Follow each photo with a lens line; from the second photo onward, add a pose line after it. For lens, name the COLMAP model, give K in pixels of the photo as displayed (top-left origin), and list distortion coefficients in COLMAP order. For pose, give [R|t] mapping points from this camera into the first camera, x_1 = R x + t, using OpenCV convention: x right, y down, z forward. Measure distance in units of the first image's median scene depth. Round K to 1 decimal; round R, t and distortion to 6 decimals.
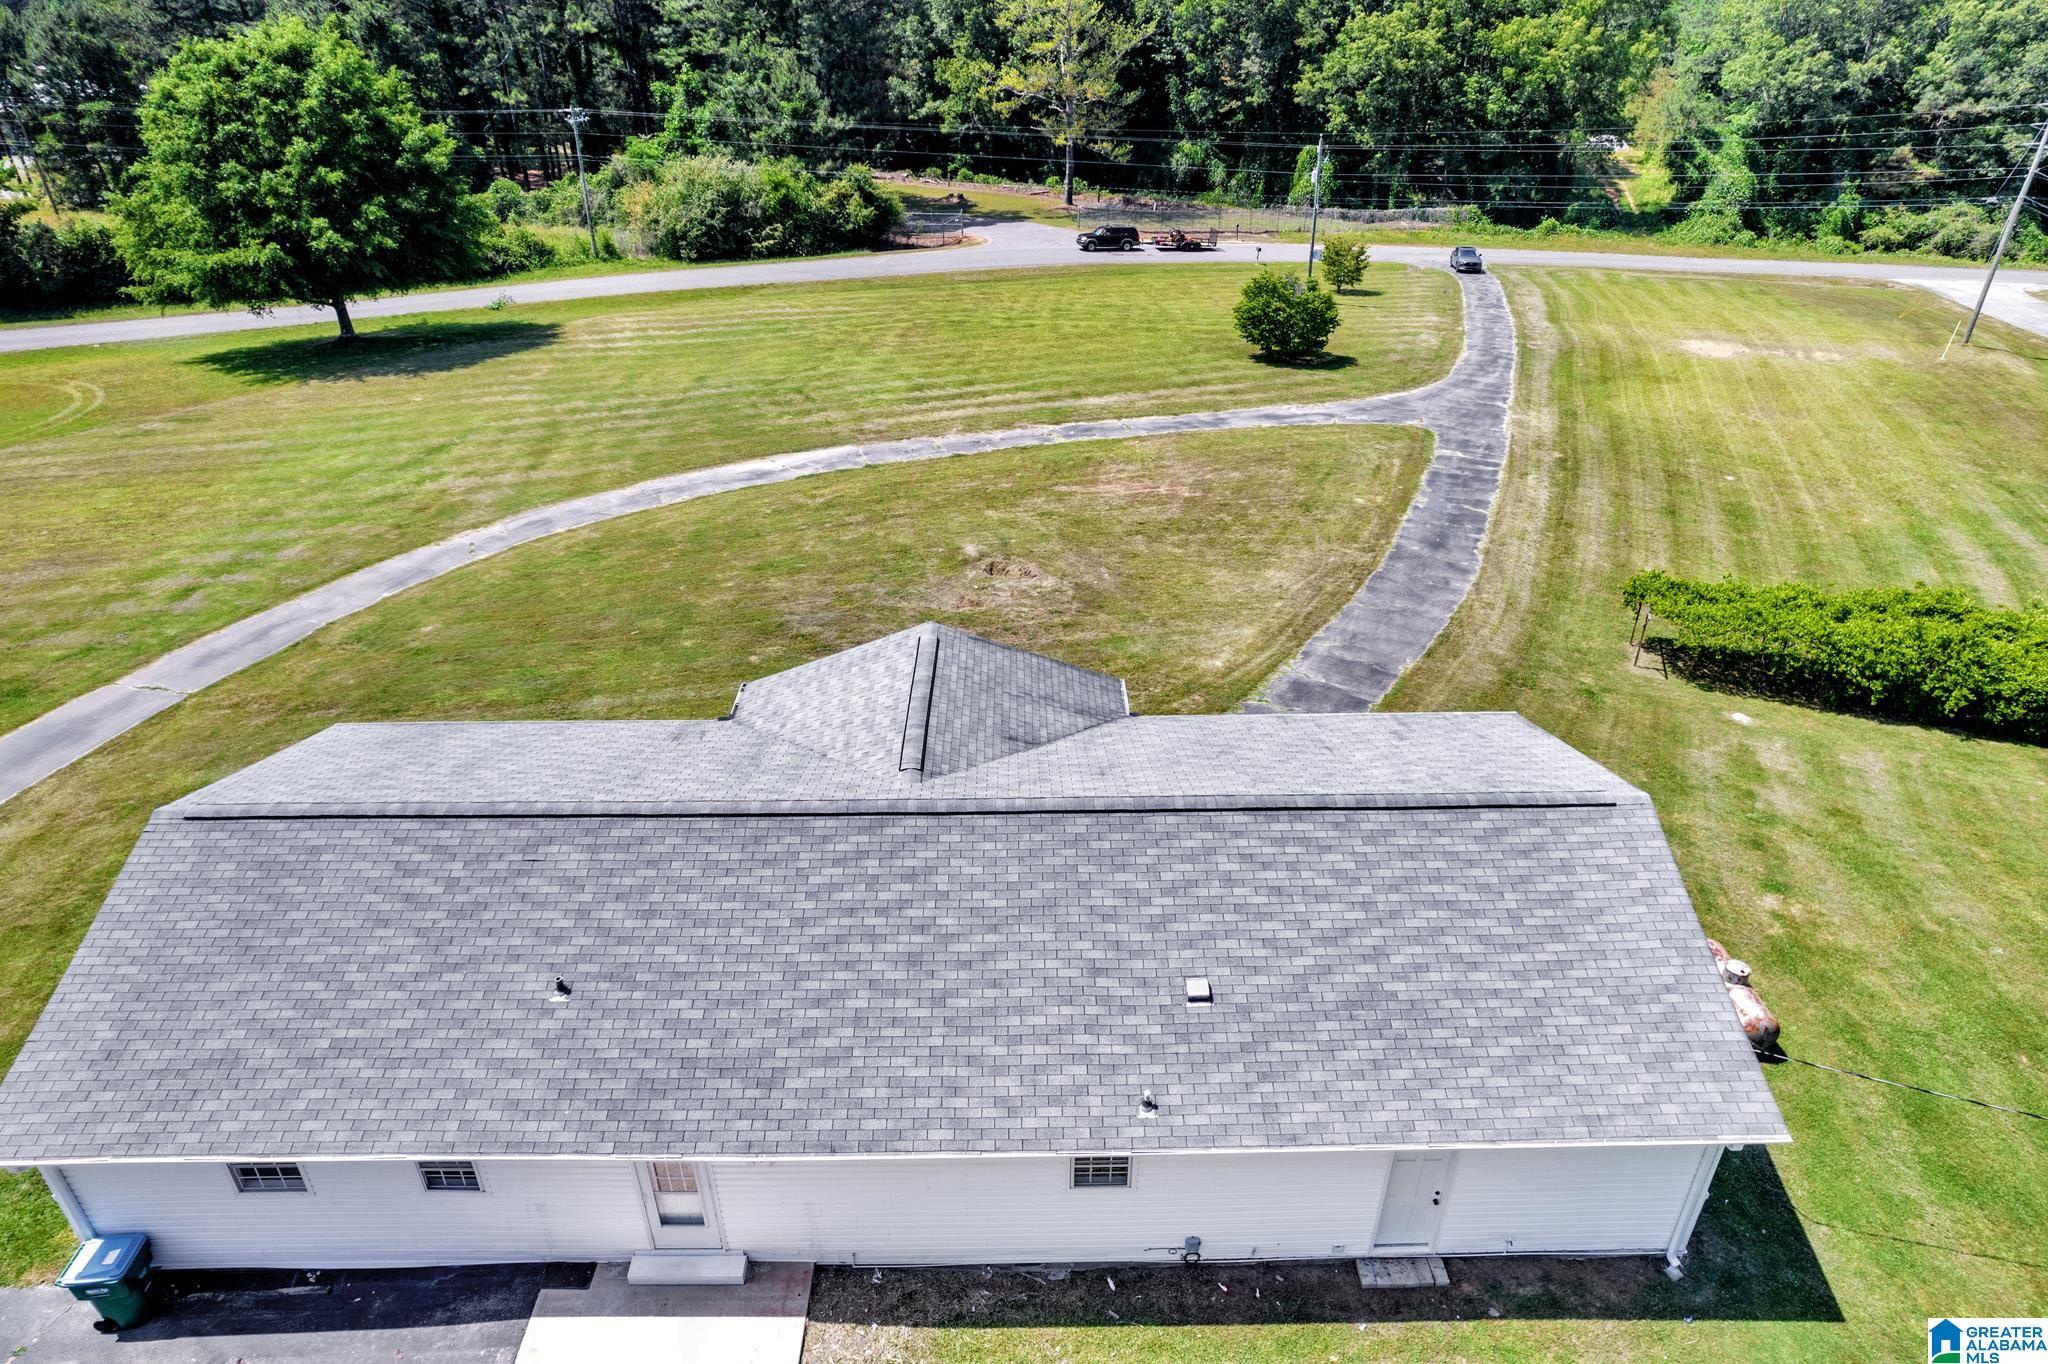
lens RADIAL K [[1312.0, 0, 1028.5], [0, 1312.0, 676.1], [0, 0, 1]] dist [-0.070795, 0.064686]
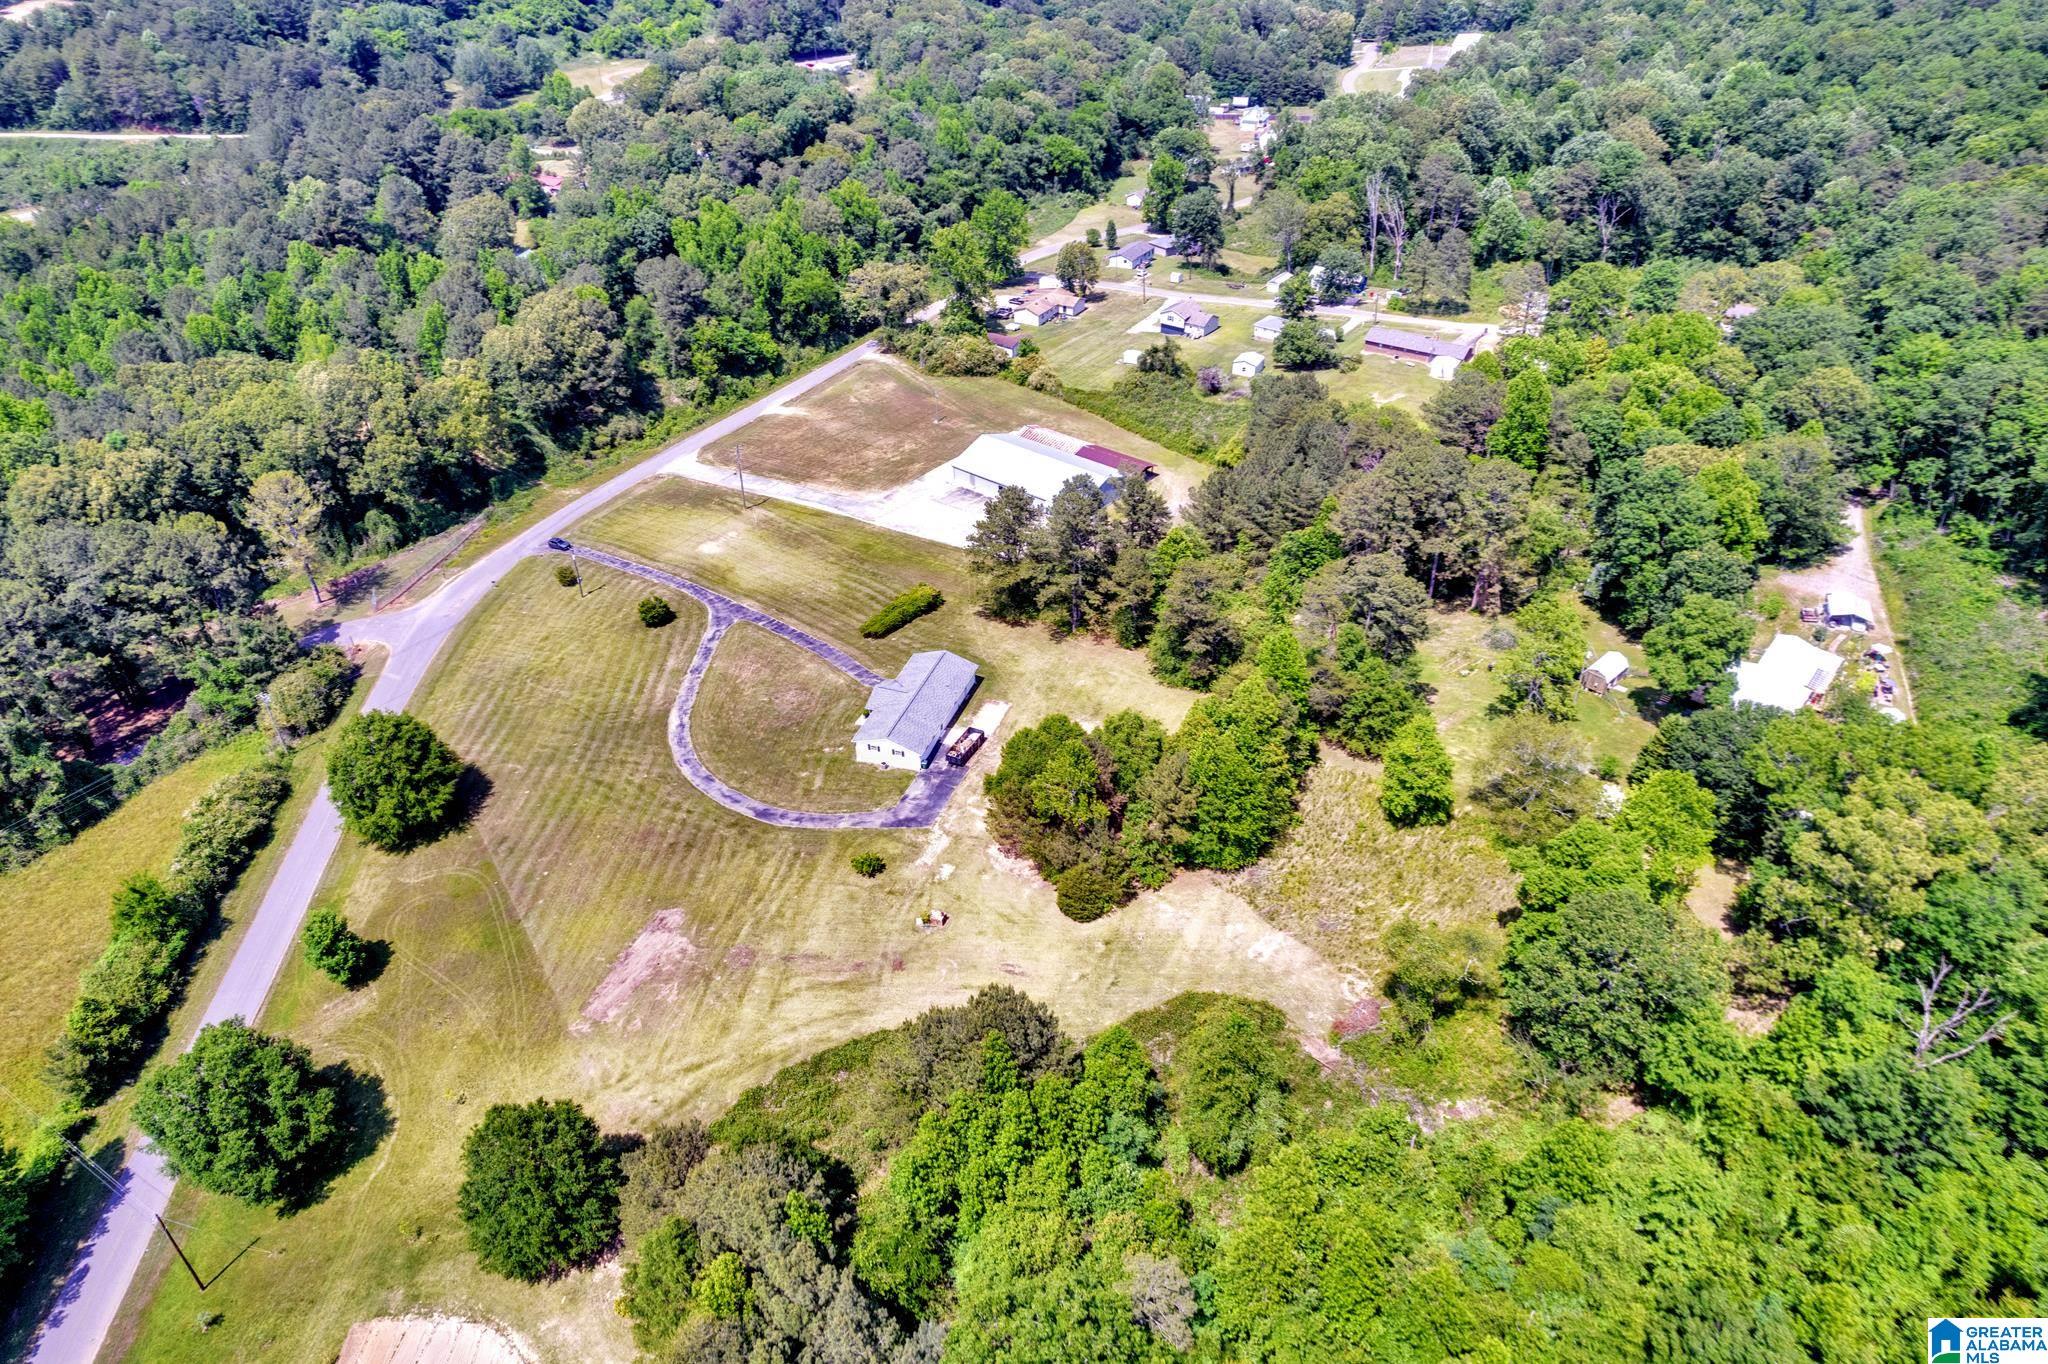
lens RADIAL K [[1312.0, 0, 1028.5], [0, 1312.0, 676.1], [0, 0, 1]] dist [-0.070795, 0.064686]
pose [[0.322381, -0.536611, 0.779820, -1.323439], [0.469017, 0.806123, 0.360818, -0.560443], [-0.822249, 0.249428, 0.511558, -0.836699]]
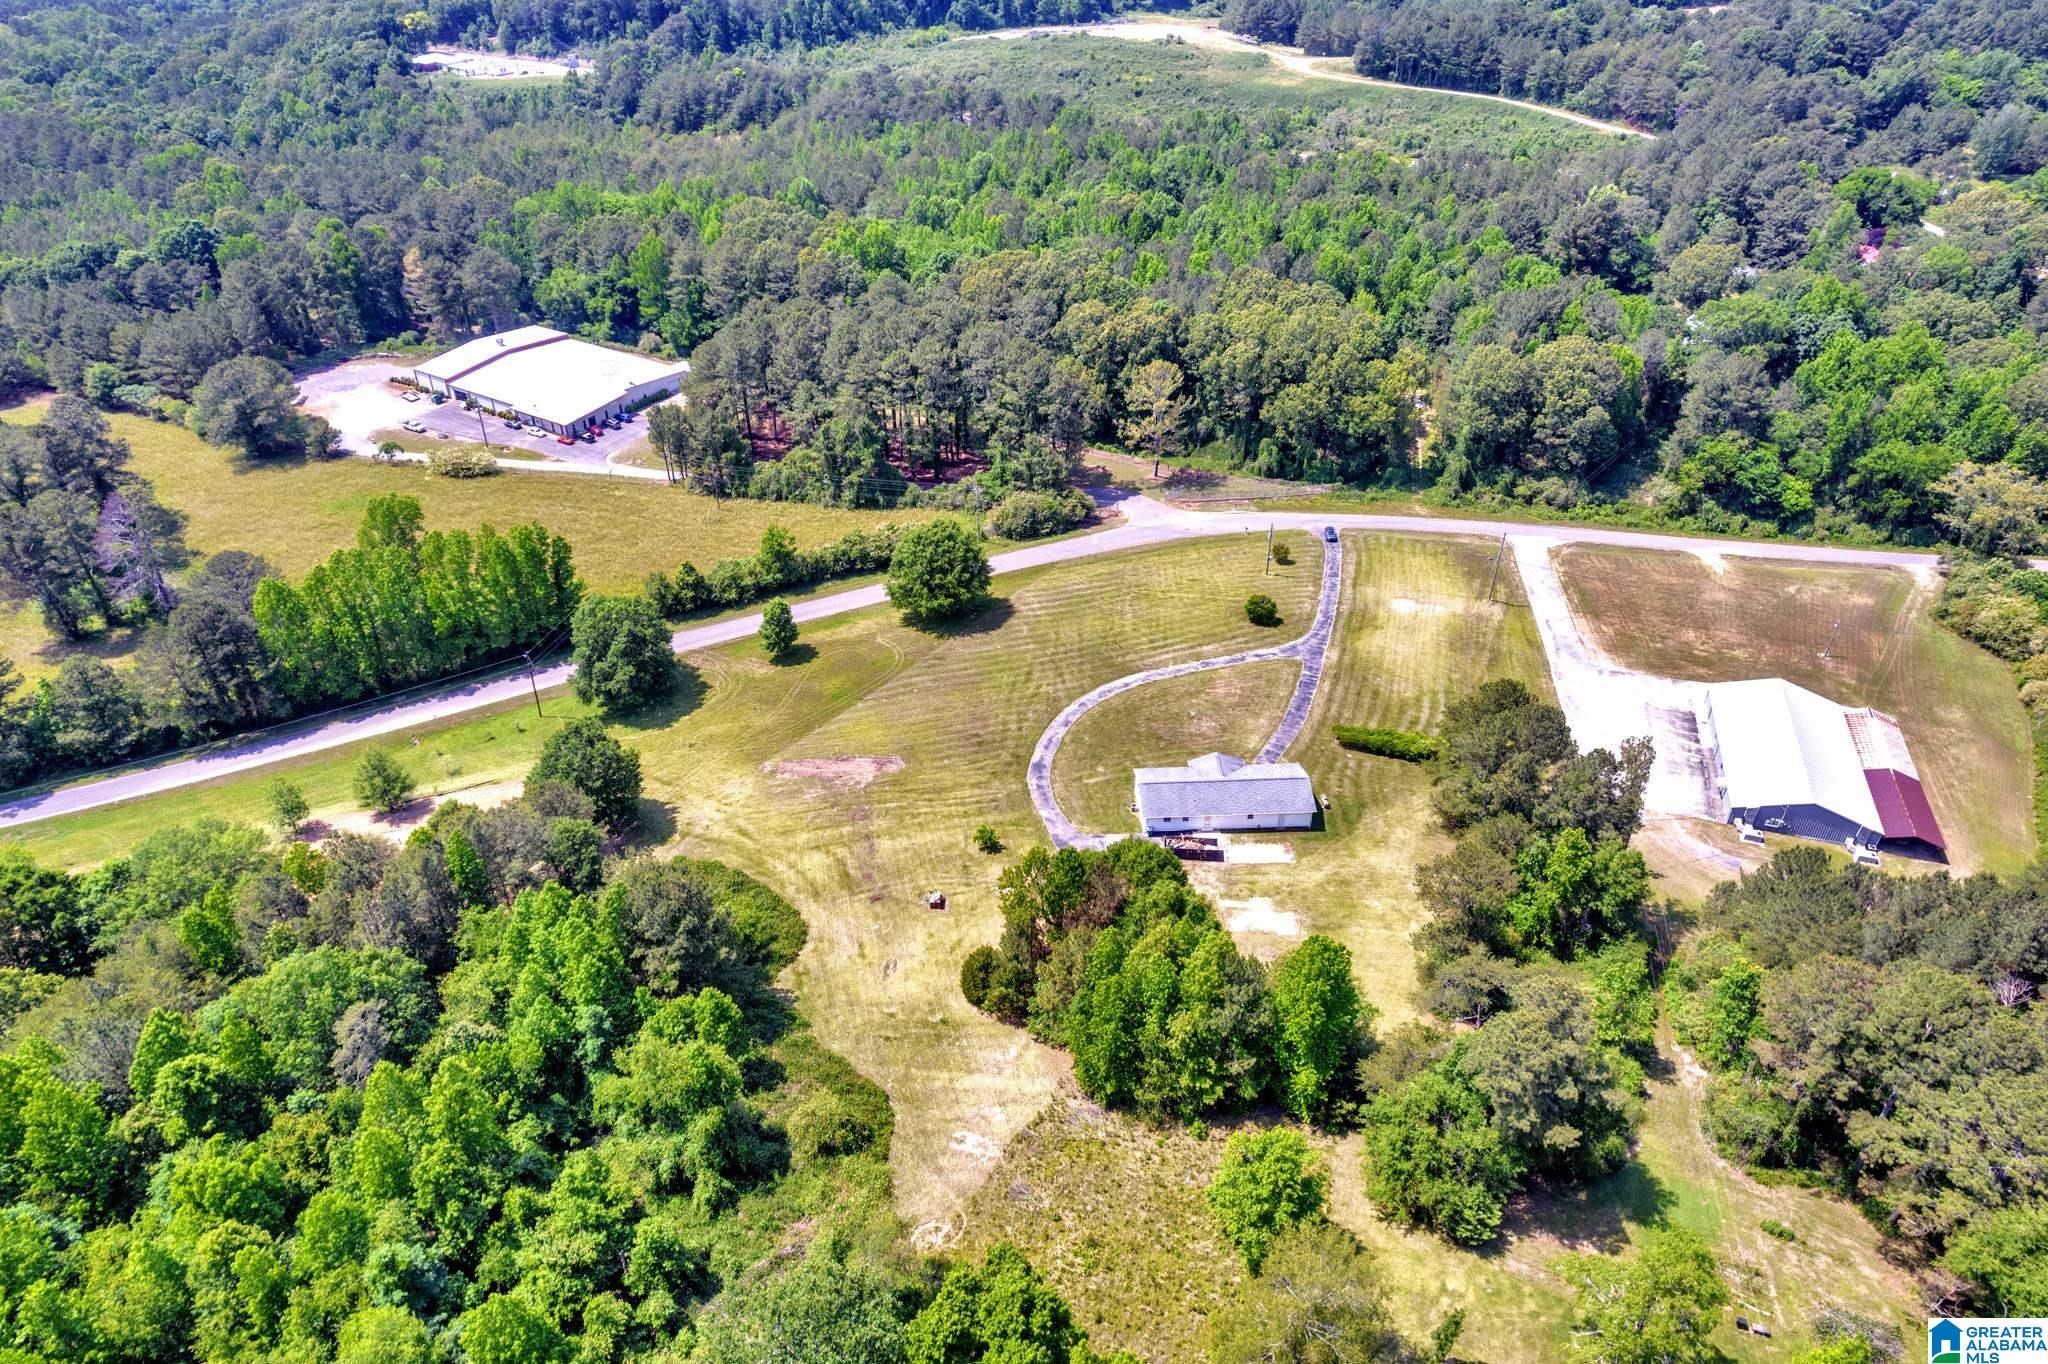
lens RADIAL K [[1302.4, 0, 1029.7], [0, 1302.4, 705.8], [0, 0, 1]] dist [-0.066968, 0.063709]
pose [[0.999156, -0.021990, 0.034691, -0.314435], [0.018600, 0.995286, 0.095180, -0.232342], [-0.036621, -0.094454, 0.994855, -1.407257]]
